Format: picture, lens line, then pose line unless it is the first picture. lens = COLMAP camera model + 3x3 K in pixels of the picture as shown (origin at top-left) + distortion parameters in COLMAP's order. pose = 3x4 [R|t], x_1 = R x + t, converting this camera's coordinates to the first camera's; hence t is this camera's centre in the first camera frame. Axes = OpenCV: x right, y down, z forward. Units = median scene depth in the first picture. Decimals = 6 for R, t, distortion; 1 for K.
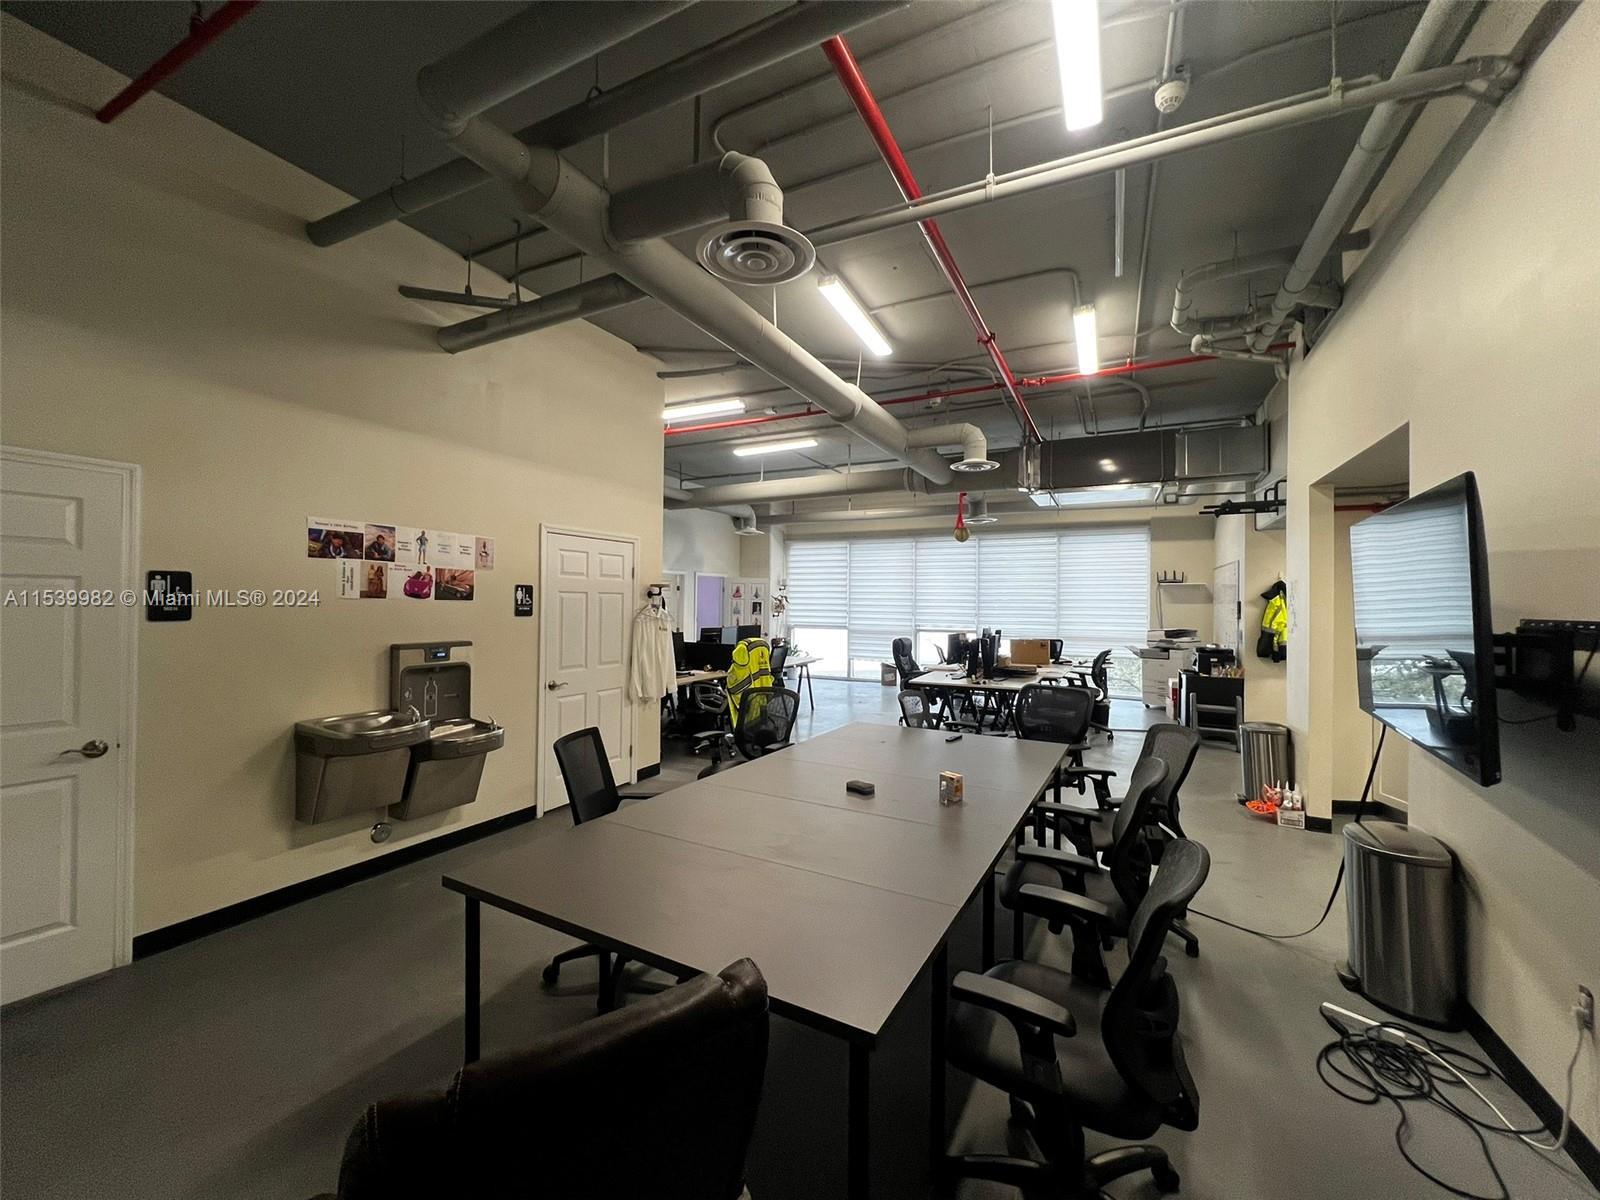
lens RADIAL K [[639.6, 0, 797.2], [0, 639.6, 597.5], [0, 0, 1]] dist [-0.000913, -0.000166]
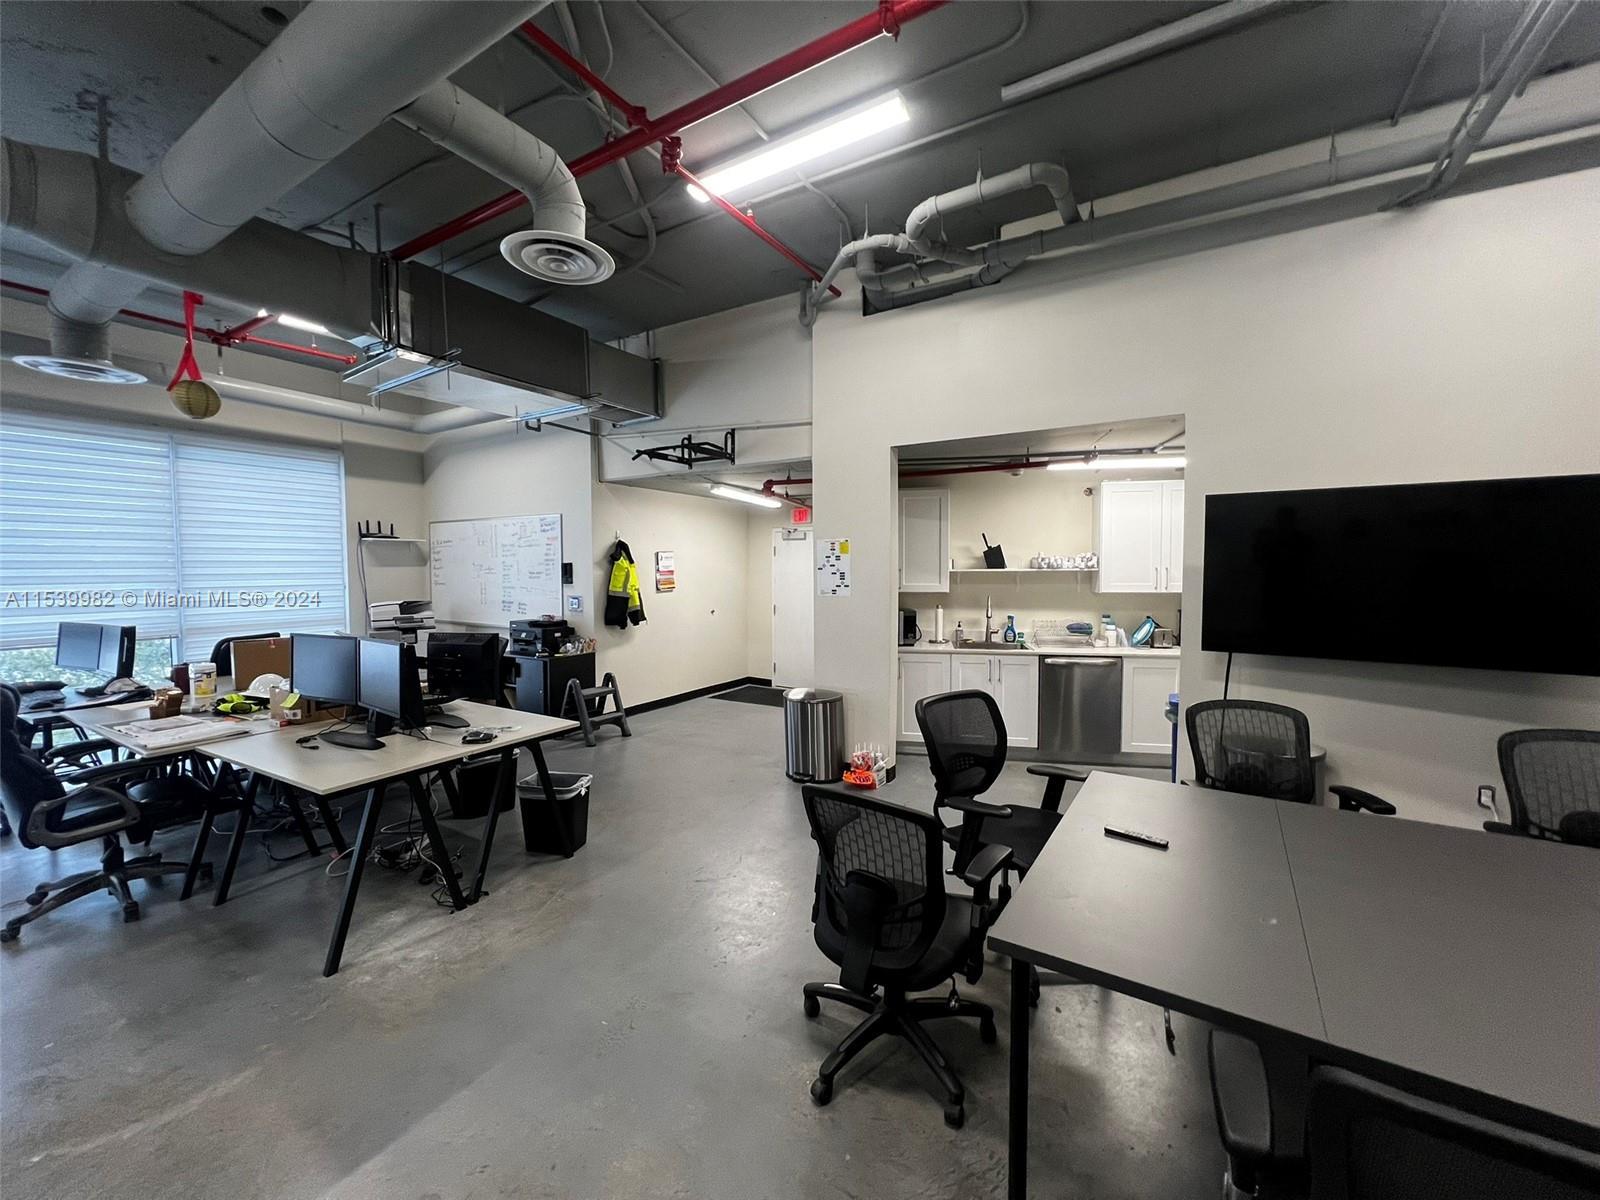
lens RADIAL K [[639.6, 0, 796.3], [0, 639.6, 597.5], [0, 0, 1]] dist [-0.000913, -0.000166]
pose [[0.081062, -0.054764, 0.995203, -0.100952], [-0.004263, 0.998461, 0.055291, 0.002530], [-0.996700, -0.008725, 0.080704, 0.481932]]
